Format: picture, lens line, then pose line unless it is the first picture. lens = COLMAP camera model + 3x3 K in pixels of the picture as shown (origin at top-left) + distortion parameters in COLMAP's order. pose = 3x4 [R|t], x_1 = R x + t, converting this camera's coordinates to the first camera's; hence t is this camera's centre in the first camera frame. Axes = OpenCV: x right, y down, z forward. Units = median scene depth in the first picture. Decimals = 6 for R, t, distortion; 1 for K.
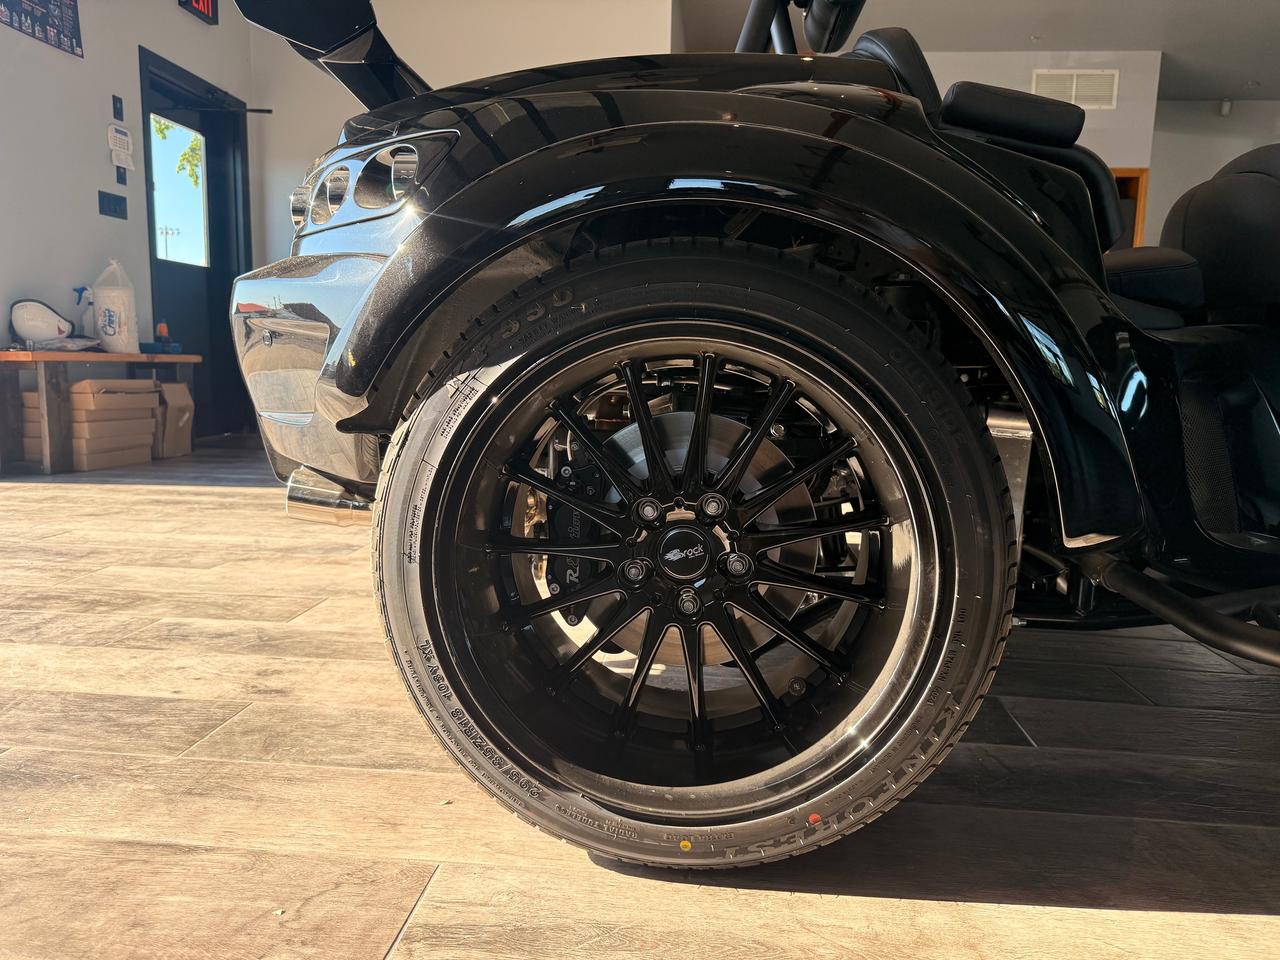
lens RADIAL K [[909.6, 0, 635.4], [0, 909.6, 481.4], [0, 0, 1]] dist [0.005262, -0.017497]
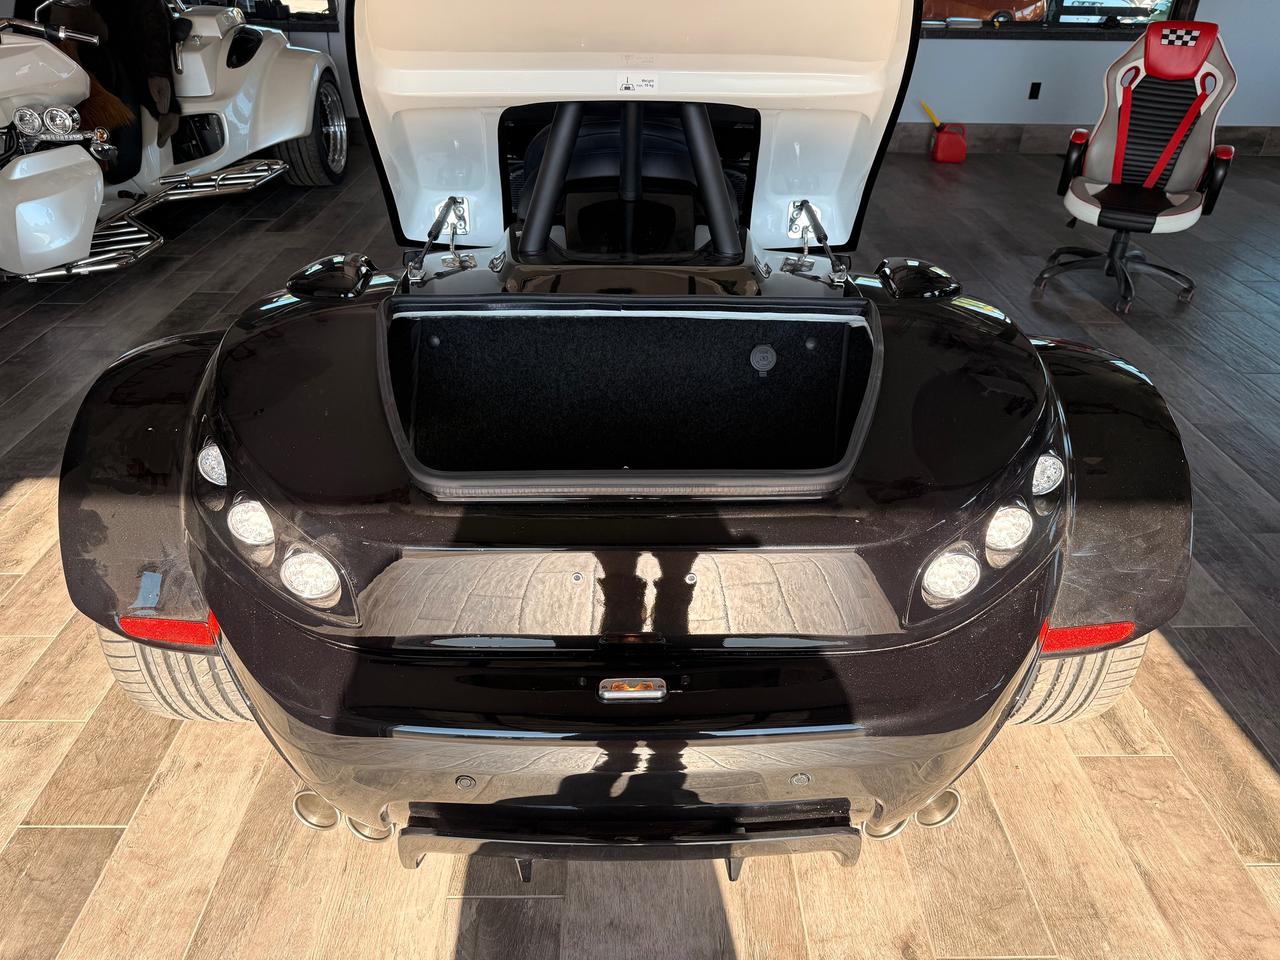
lens RADIAL K [[909.6, 0, 636.8], [0, 909.6, 488.7], [0, 0, 1]] dist [0.005262, -0.017497]
pose [[-0.102960, -0.547377, 0.830528, -0.931901], [0.112359, 0.823222, 0.556491, -0.805298], [-0.988319, 0.150613, -0.023256, 1.246427]]
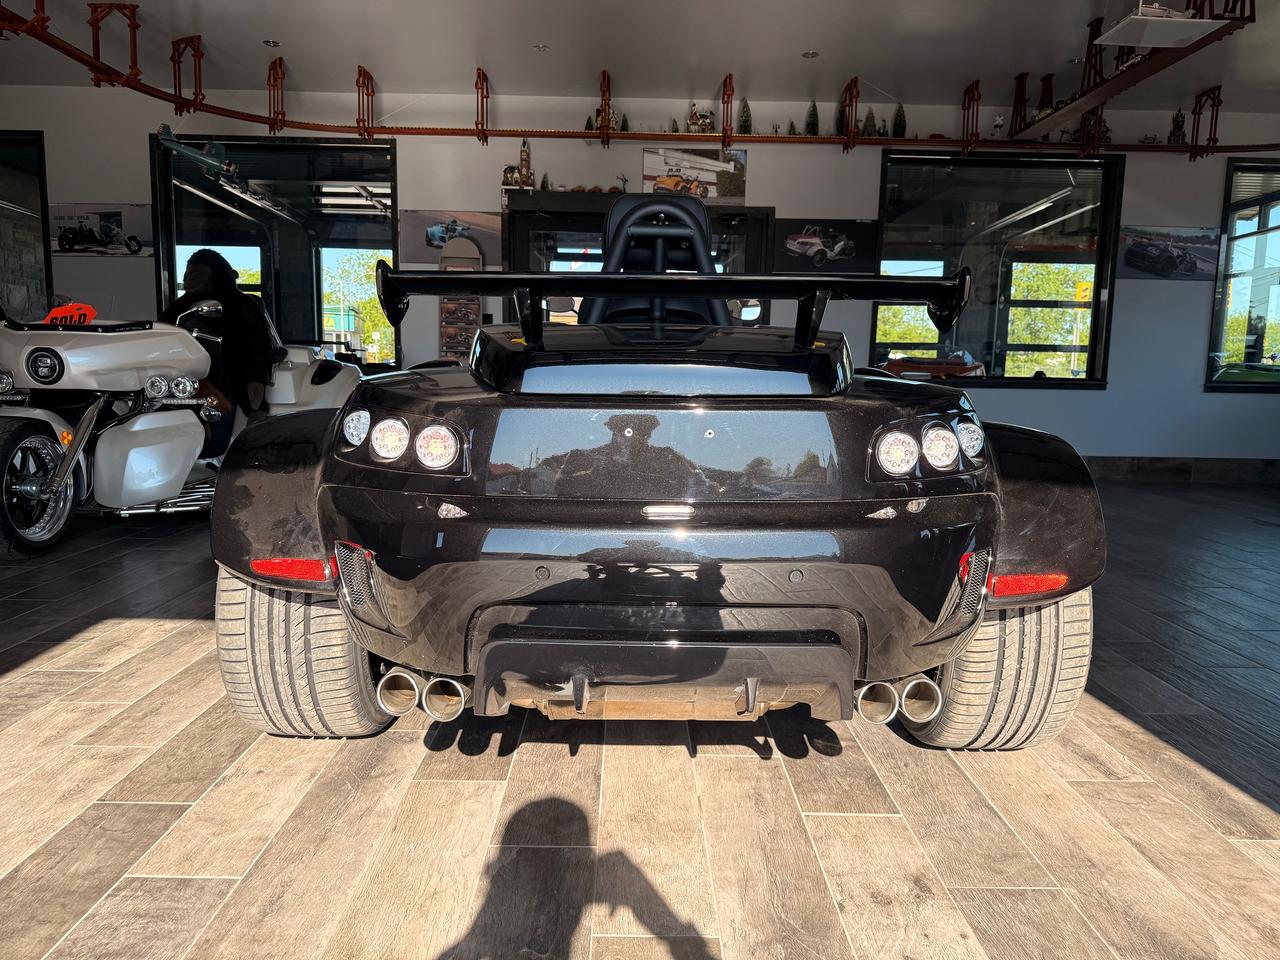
lens RADIAL K [[909.6, 0, 638.0], [0, 909.6, 483.4], [0, 0, 1]] dist [0.005262, -0.017497]
pose [[-0.100841, -0.152453, 0.983153, -1.370060], [0.105046, 0.981035, 0.162899, -0.457496], [-0.989341, 0.119703, -0.082914, 1.368710]]
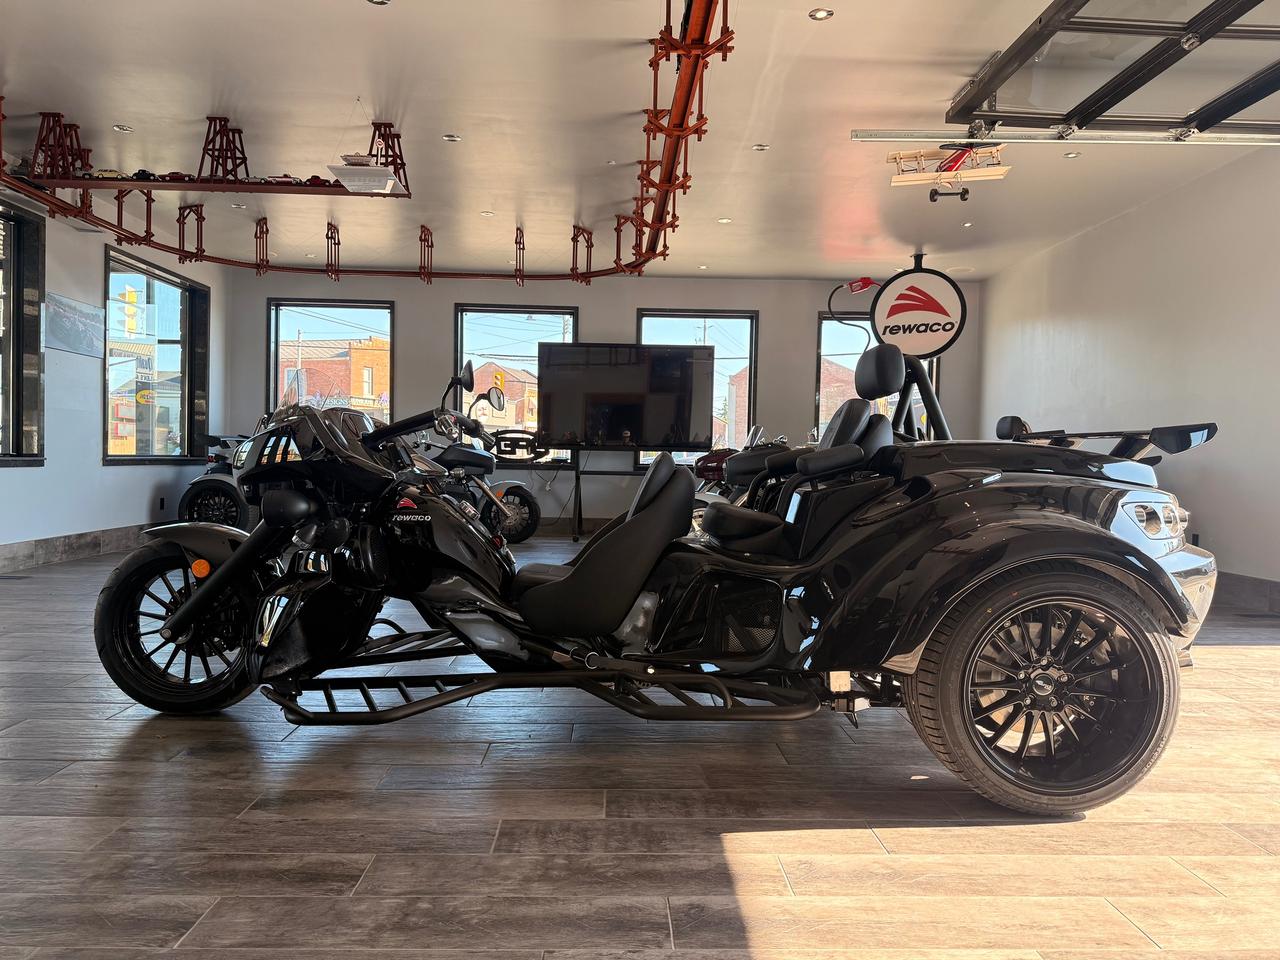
lens RADIAL K [[909.6, 0, 628.4], [0, 909.6, 478.3], [0, 0, 1]] dist [0.005262, -0.017497]
pose [[-0.993096, -0.036093, -0.111613, 1.082904], [-0.052454, 0.987697, 0.147320, -0.660277], [0.104923, 0.152158, -0.982771, 3.283966]]
